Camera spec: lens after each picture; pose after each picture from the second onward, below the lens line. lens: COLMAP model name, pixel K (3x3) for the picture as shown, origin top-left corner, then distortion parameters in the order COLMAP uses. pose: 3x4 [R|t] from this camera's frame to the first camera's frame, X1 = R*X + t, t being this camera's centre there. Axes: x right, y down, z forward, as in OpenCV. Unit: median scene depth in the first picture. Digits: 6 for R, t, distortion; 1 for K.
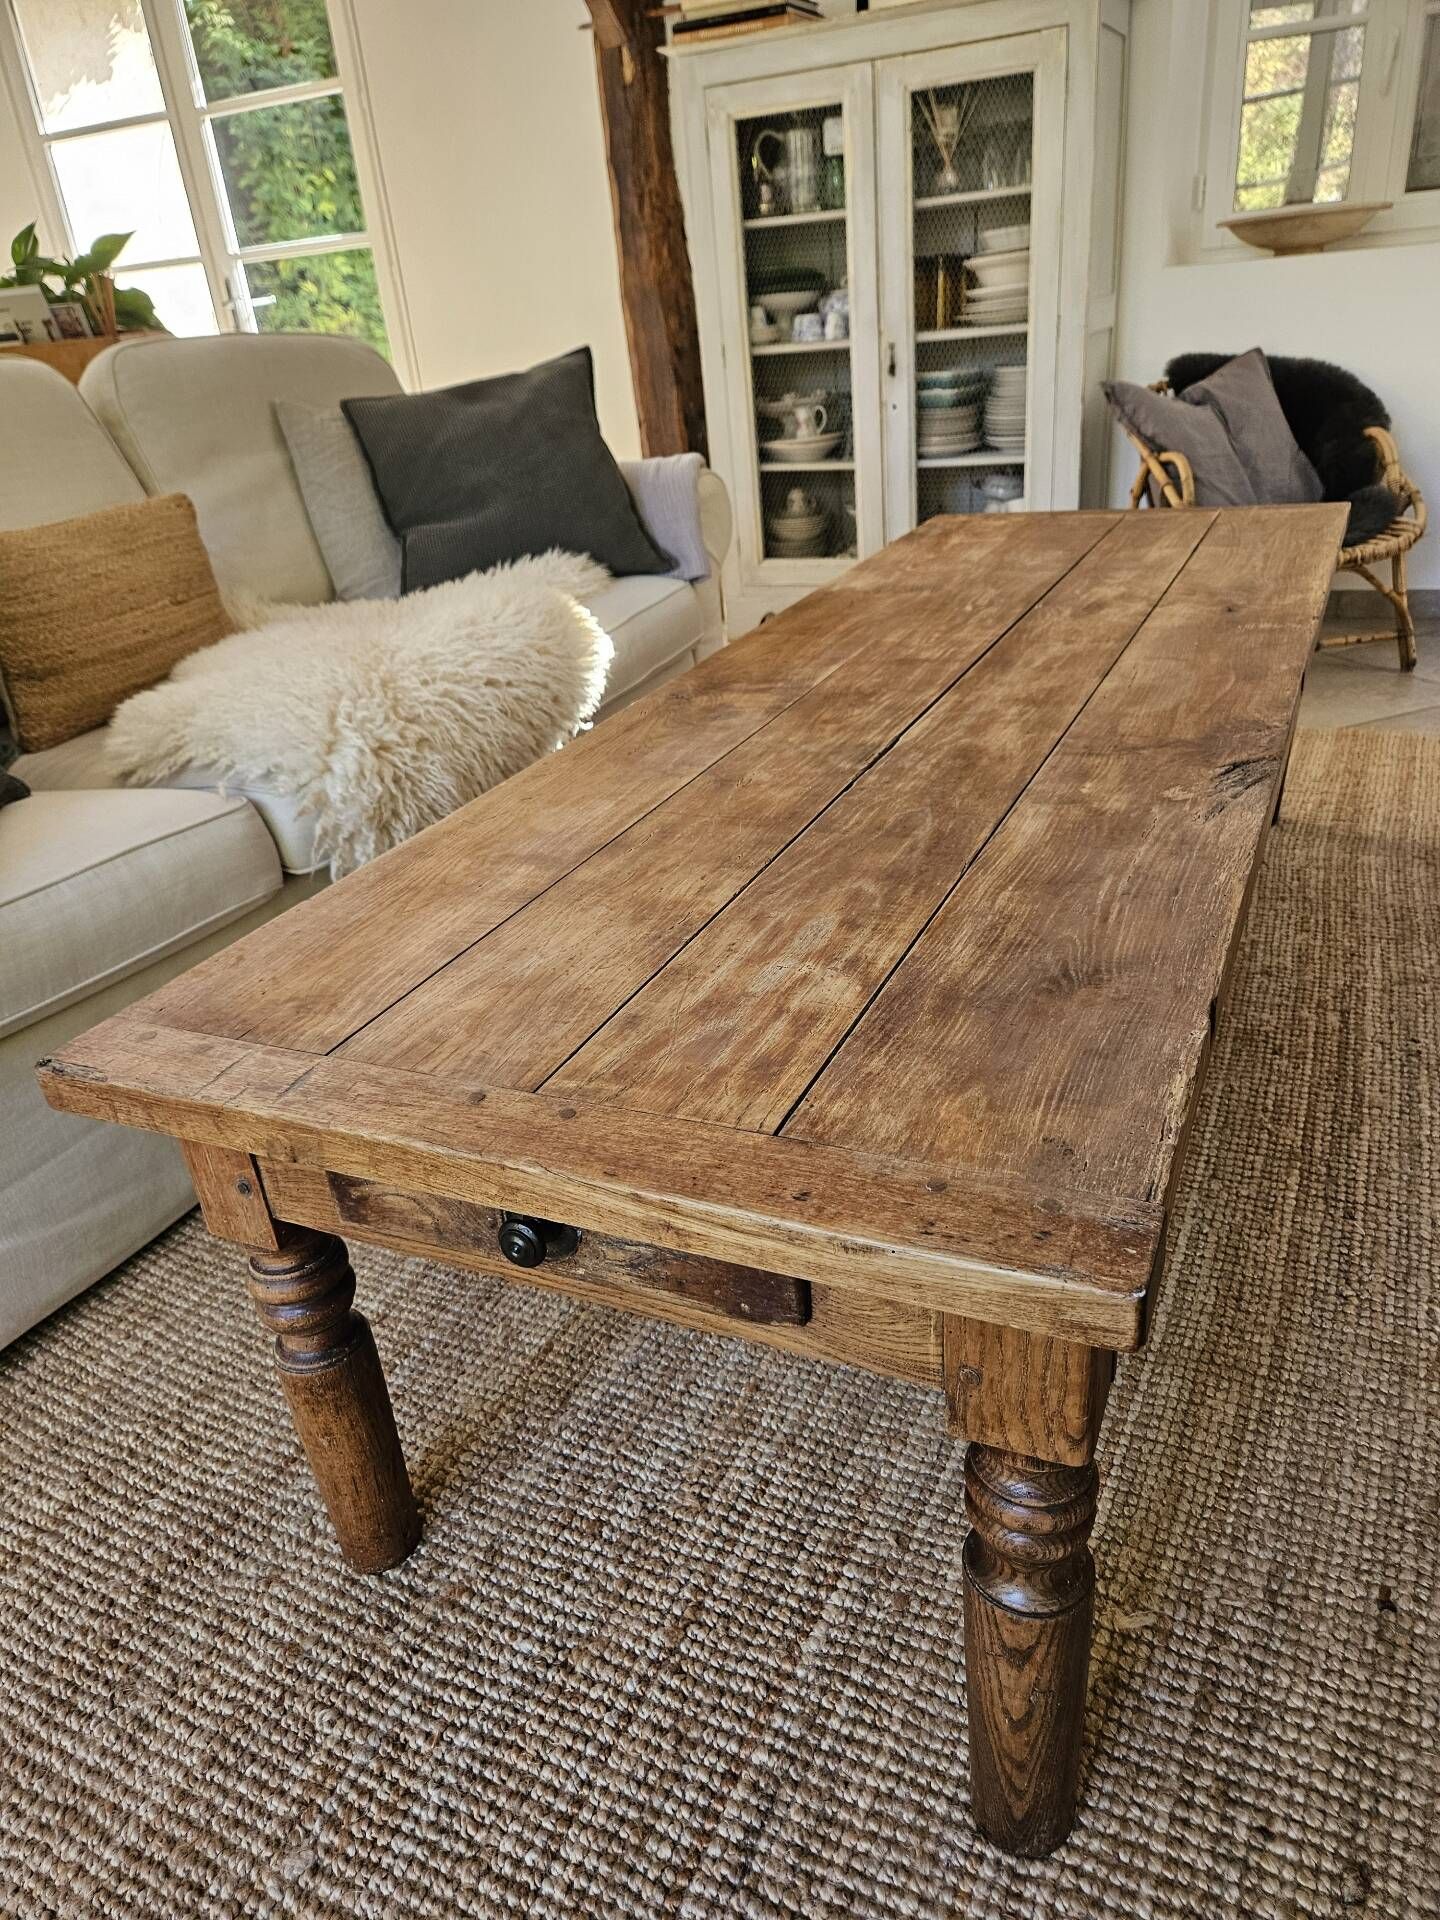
lens RADIAL K [[1313.5, 0, 707.8], [0, 1313.5, 955.9], [0, 0, 1]] dist [0.043984, -0.034362]
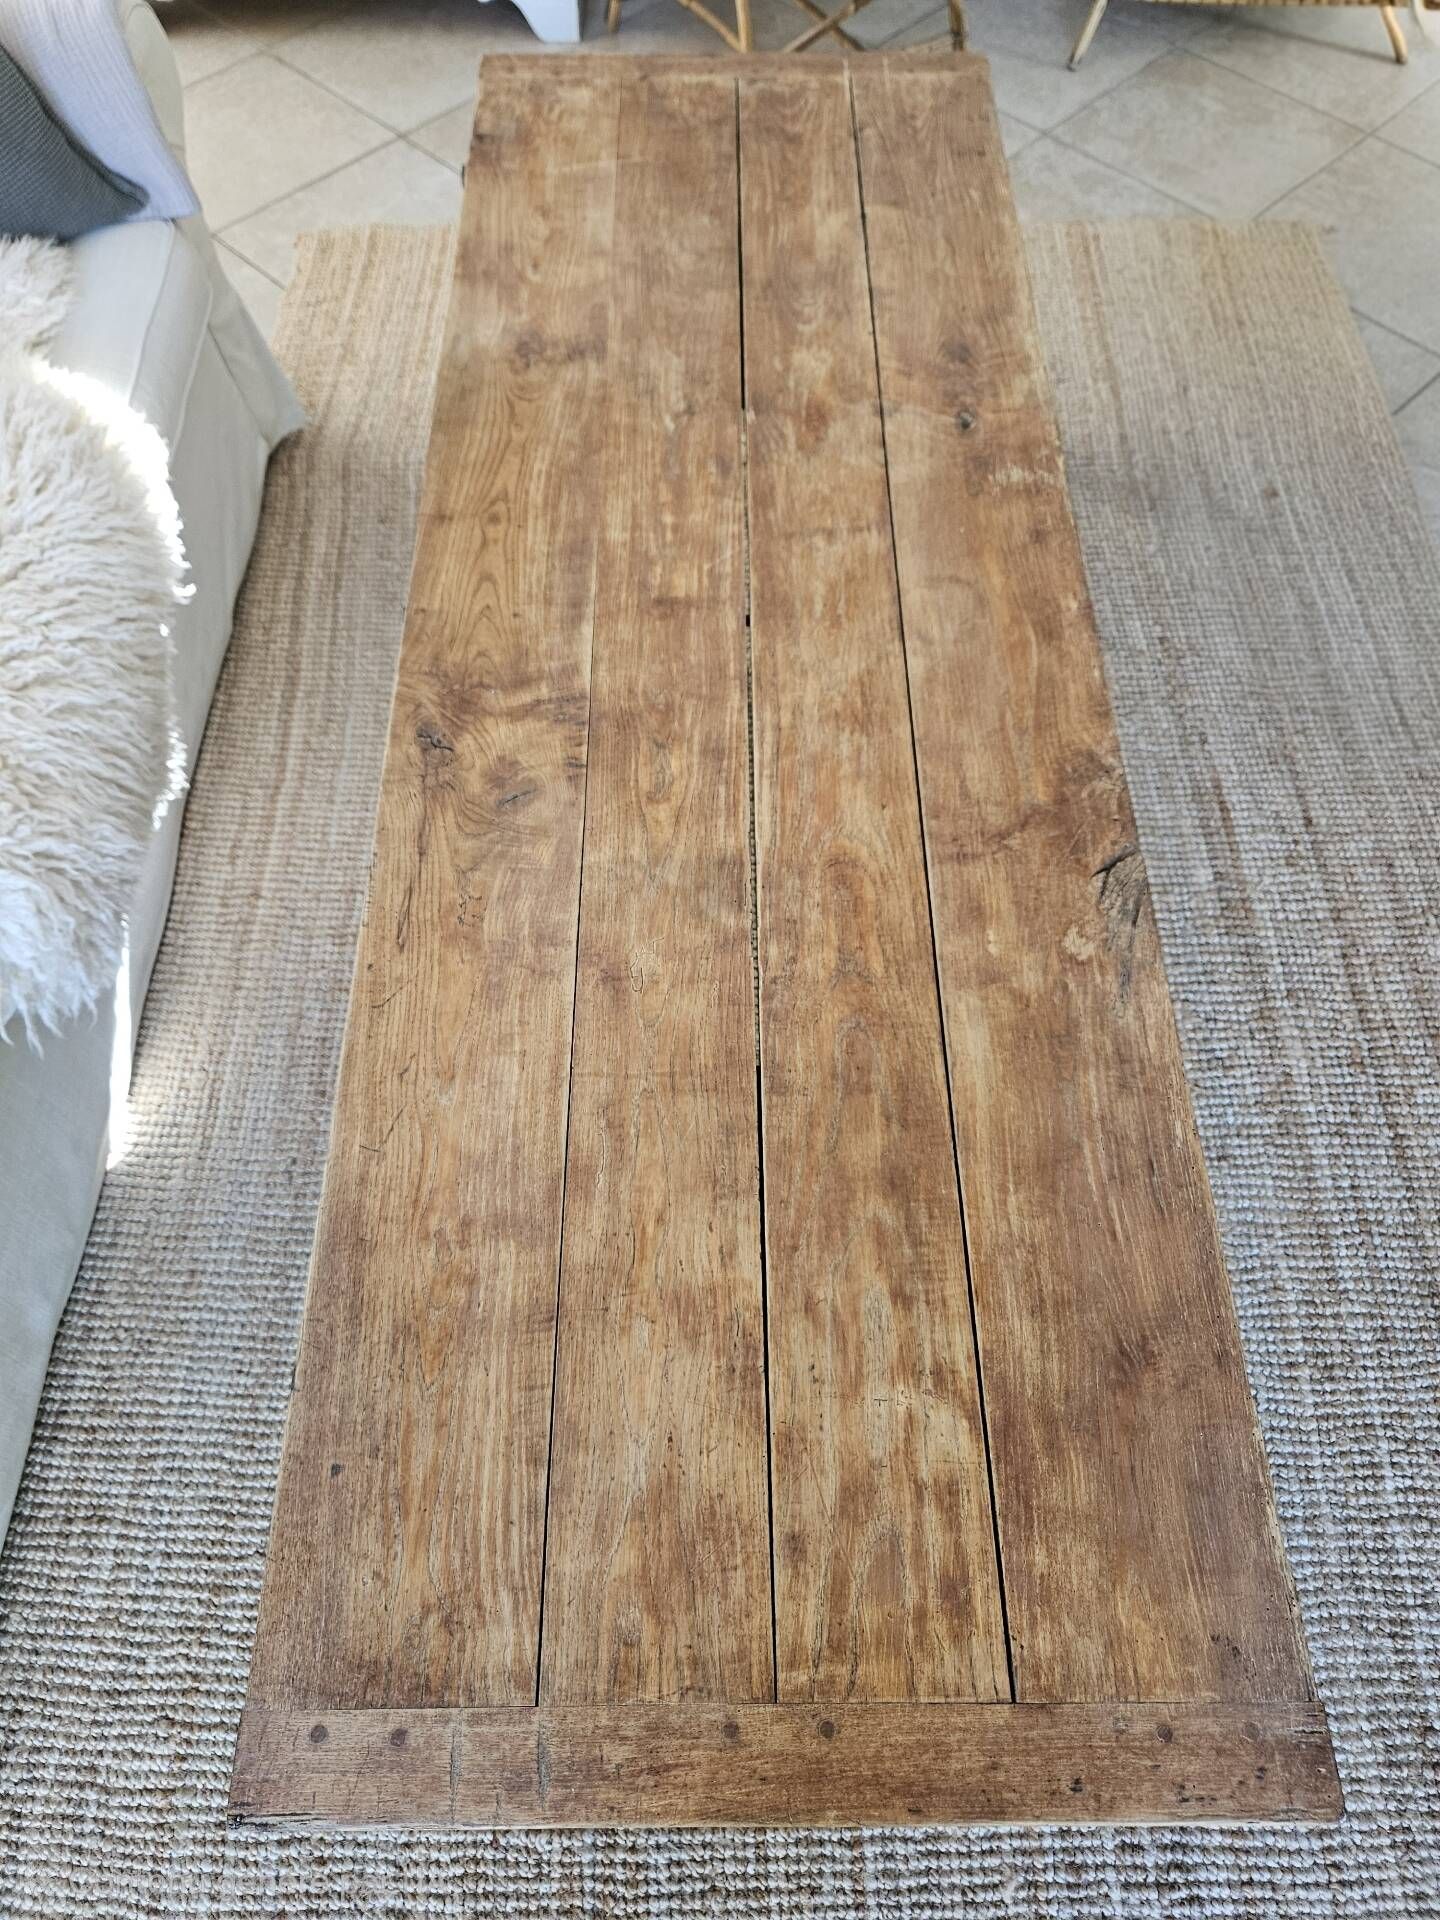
lens RADIAL K [[1313.5, 0, 717.5], [0, 1313.5, 941.4], [0, 0, 1]] dist [0.043984, -0.034362]
pose [[0.894874, -0.334773, 0.295172, -0.212463], [0.120654, 0.818180, 0.562161, -0.767869], [-0.429701, -0.467449, 0.772560, 0.330049]]
